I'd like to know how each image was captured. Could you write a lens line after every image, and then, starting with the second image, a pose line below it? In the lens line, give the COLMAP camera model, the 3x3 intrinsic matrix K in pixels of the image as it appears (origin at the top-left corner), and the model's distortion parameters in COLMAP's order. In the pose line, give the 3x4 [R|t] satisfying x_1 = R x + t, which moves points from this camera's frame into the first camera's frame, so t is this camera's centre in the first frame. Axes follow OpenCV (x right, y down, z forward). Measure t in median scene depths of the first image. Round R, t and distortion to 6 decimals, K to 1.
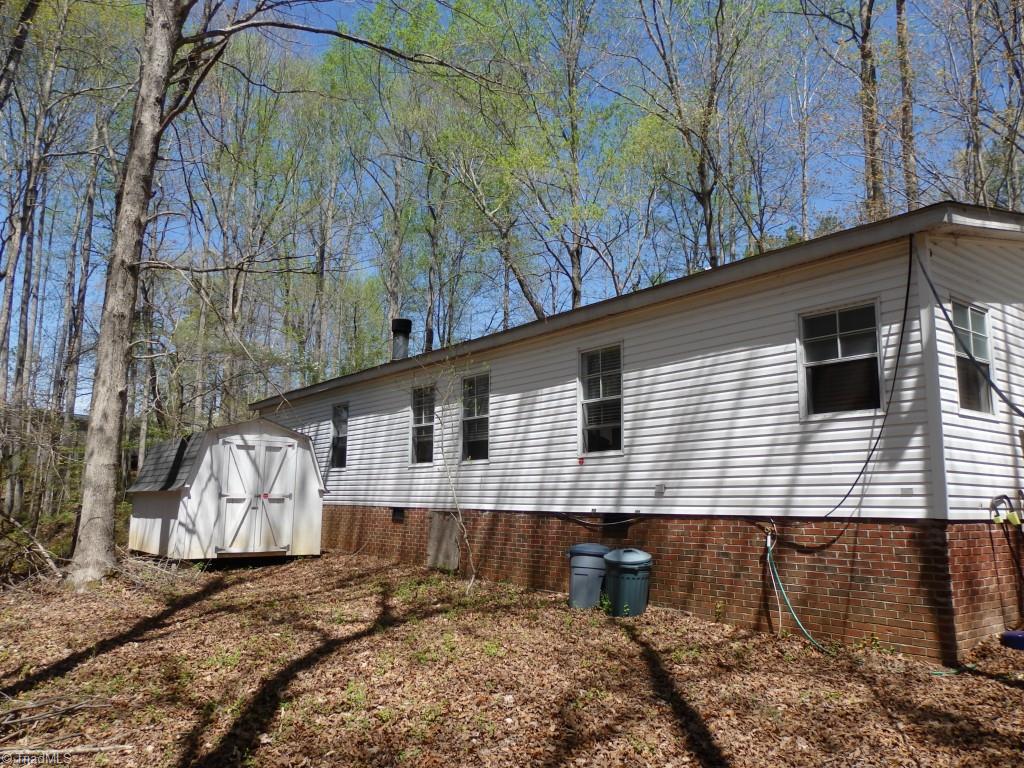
lens RADIAL K [[775.5, 0, 515.3], [0, 775.5, 388.7], [0, 0, 1]] dist [0.022699, -0.008727]
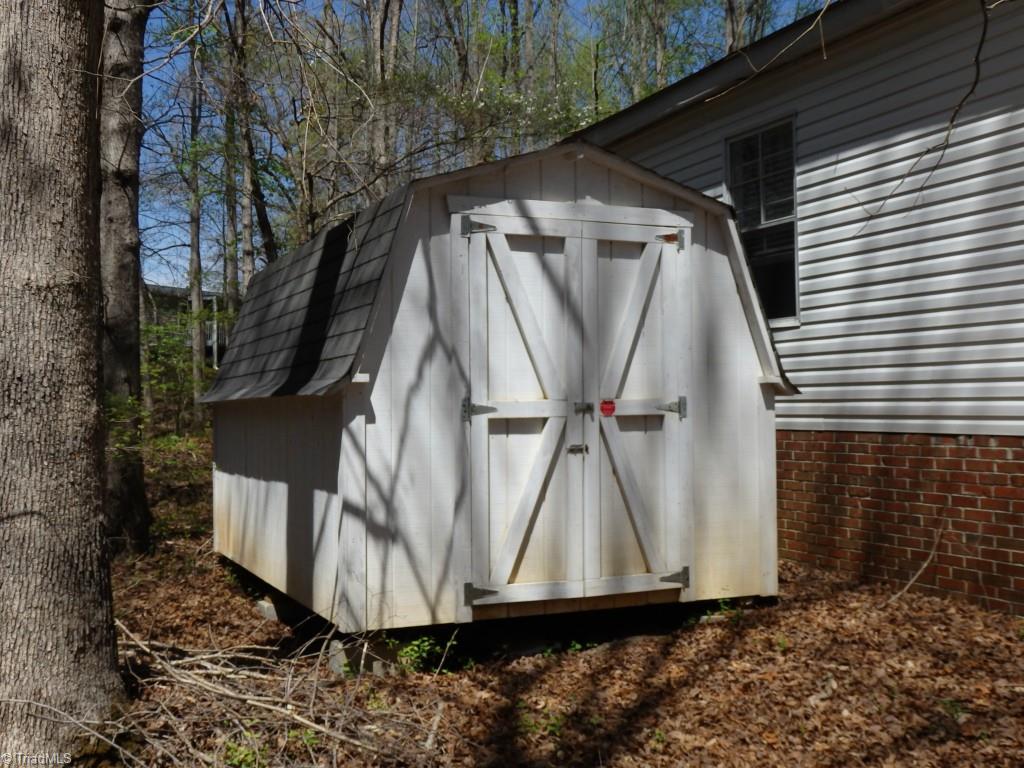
lens RADIAL K [[1128.0, 0, 510.5], [0, 1128.0, 381.6], [0, 0, 1]] dist [0.068558, 0.000000]
pose [[0.973631, -0.029559, -0.226205, -0.264474], [0.055658, 0.992385, 0.109885, 0.080719], [0.221234, -0.119578, 0.967862, 0.589672]]
